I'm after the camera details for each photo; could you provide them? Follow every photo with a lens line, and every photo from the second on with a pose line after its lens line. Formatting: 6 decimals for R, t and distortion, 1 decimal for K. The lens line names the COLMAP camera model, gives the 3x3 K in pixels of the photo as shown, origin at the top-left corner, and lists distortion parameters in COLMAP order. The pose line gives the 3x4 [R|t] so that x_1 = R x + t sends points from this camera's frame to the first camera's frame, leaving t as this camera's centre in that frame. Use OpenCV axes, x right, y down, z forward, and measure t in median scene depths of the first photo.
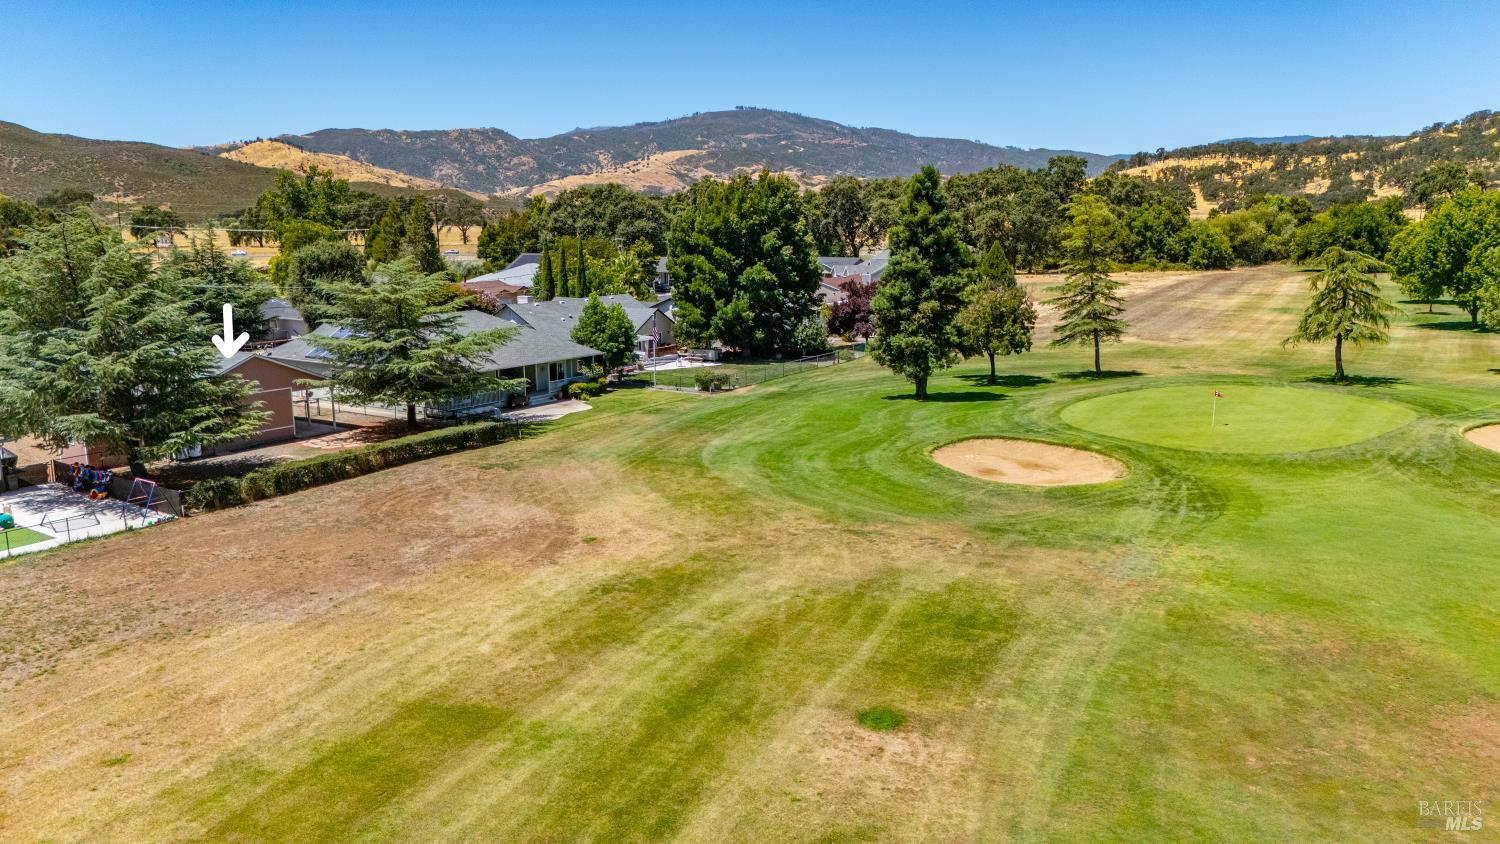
lens RADIAL K [[1102.2, 0, 736.3], [0, 1102.2, 412.4], [0, 0, 1]] dist [0.058953, -0.051032]
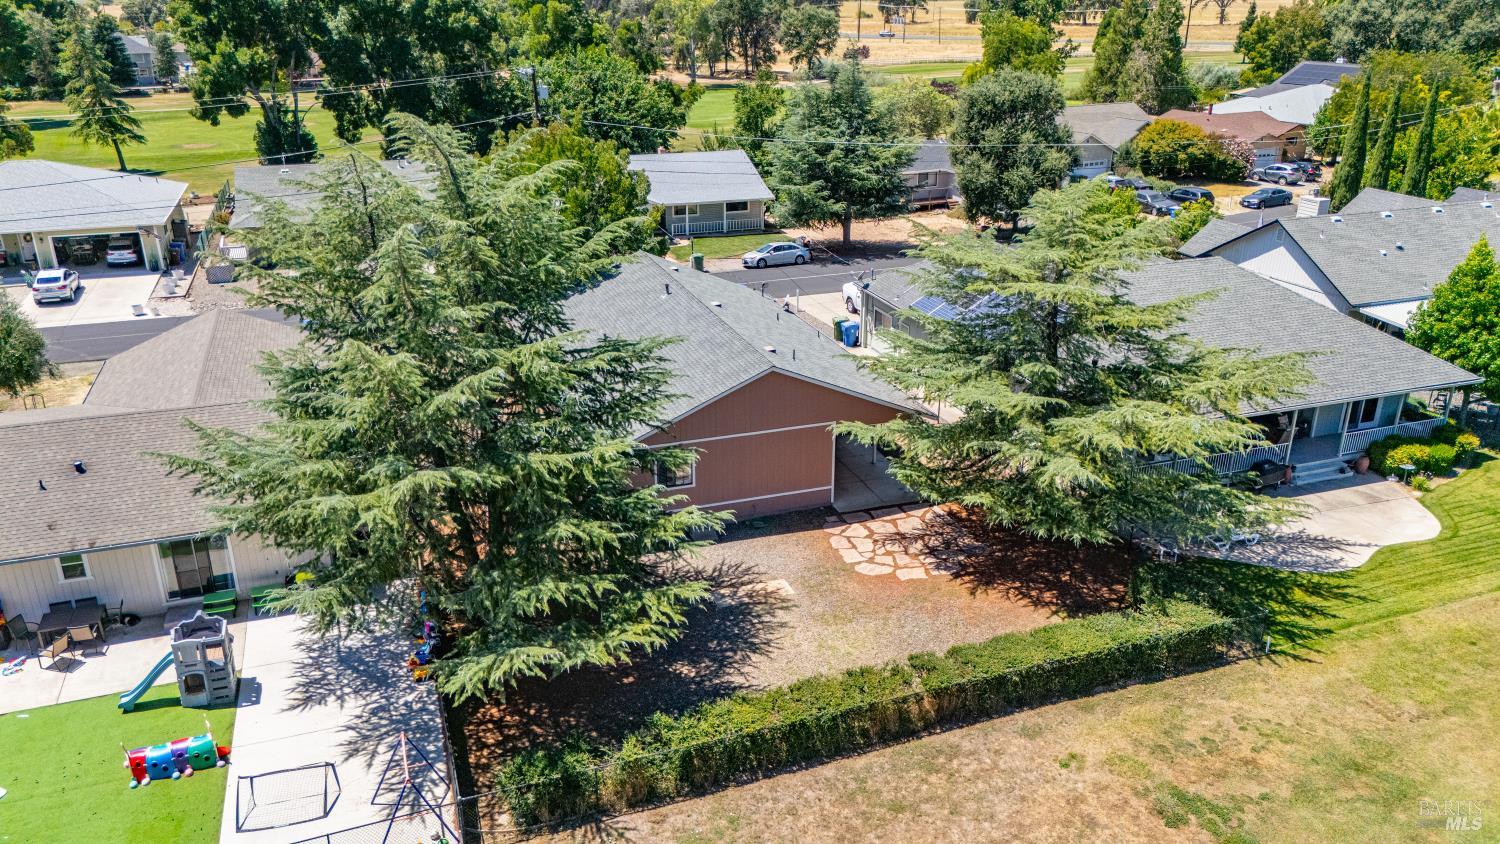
lens RADIAL K [[1102.2, 0, 754.2], [0, 1102.2, 425.0], [0, 0, 1]] dist [0.058953, -0.051032]
pose [[0.818791, 0.219364, -0.530529, -0.058311], [-0.107391, 0.966331, 0.233819, -0.056938], [0.563958, -0.134474, 0.814781, 0.213796]]
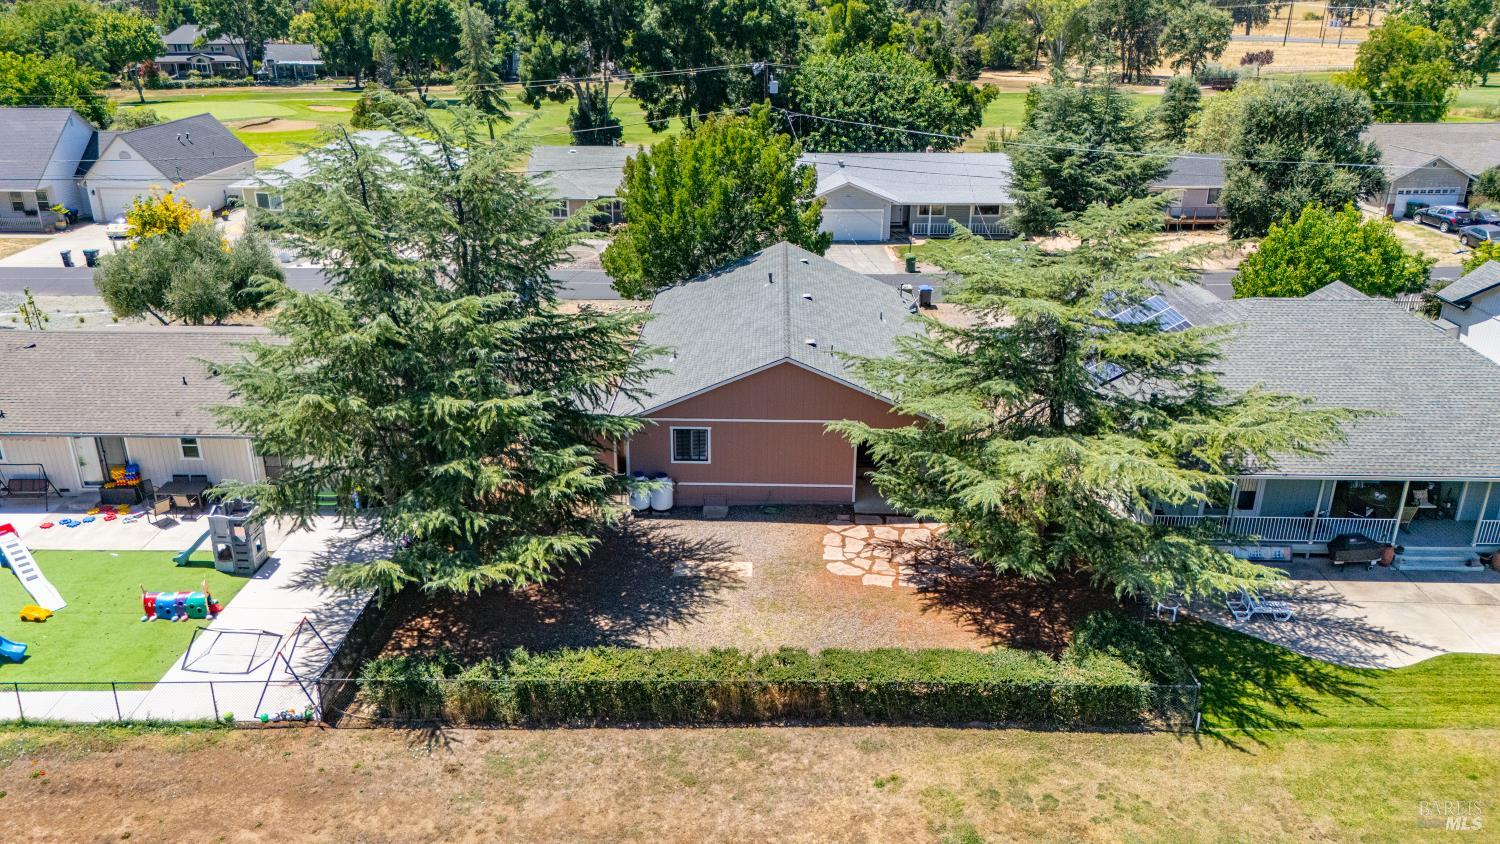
lens RADIAL K [[1102.2, 0, 754.1], [0, 1102.2, 426.5], [0, 0, 1]] dist [0.058953, -0.051032]
pose [[0.560230, 0.315724, -0.765807, -0.006266], [-0.152964, 0.948044, 0.278954, -0.064746], [0.814091, -0.039138, 0.579417, 0.257047]]
